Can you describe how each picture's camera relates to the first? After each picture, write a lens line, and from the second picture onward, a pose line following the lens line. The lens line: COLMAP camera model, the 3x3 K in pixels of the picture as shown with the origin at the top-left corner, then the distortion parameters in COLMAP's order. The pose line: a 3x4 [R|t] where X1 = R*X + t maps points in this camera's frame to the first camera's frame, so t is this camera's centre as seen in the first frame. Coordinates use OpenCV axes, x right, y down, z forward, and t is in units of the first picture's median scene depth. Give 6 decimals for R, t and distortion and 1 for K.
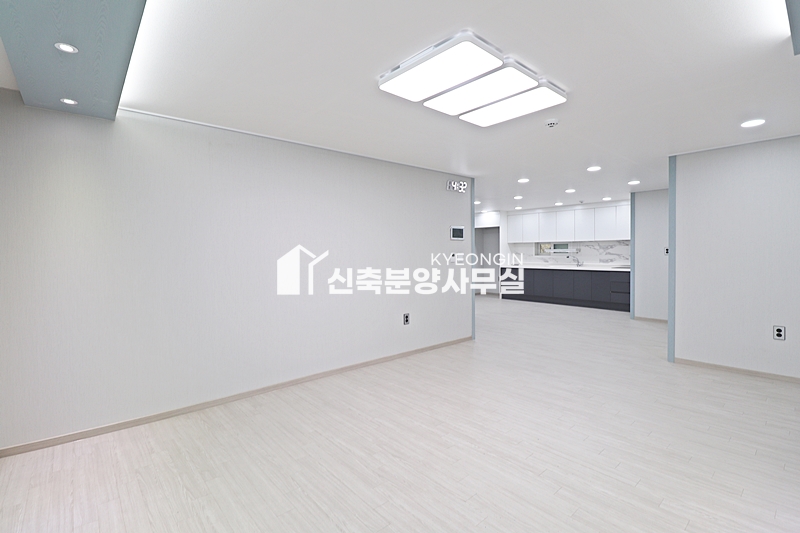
lens RADIAL K [[367.1, 0, 394.0], [0, 367.1, 263.8], [0, 0, 1]] dist [0.000434, -0.013209]
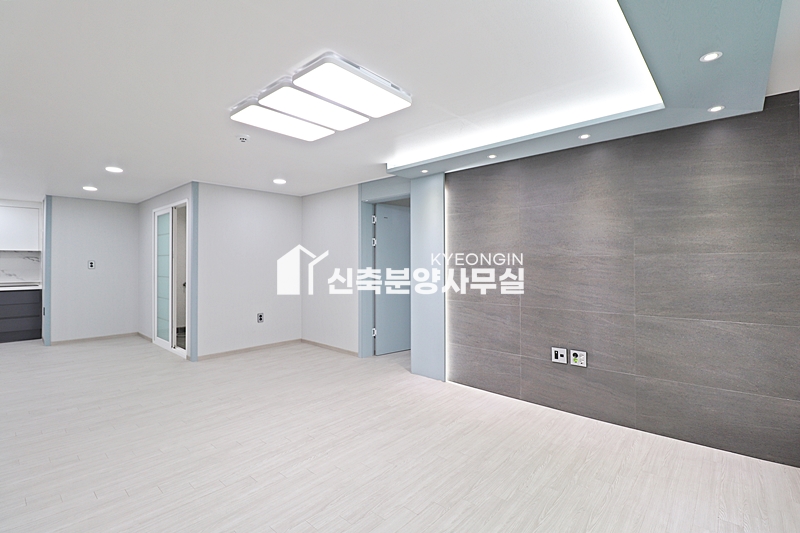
lens RADIAL K [[375.2, 0, 399.8], [0, 375.2, 259.9], [0, 0, 1]] dist [-0.000568, -0.014193]
pose [[-0.134637, 0.018468, 0.990723, -0.715560], [0.036106, 0.999254, -0.013721, -0.010742], [-0.990237, 0.033923, -0.135204, 0.772015]]
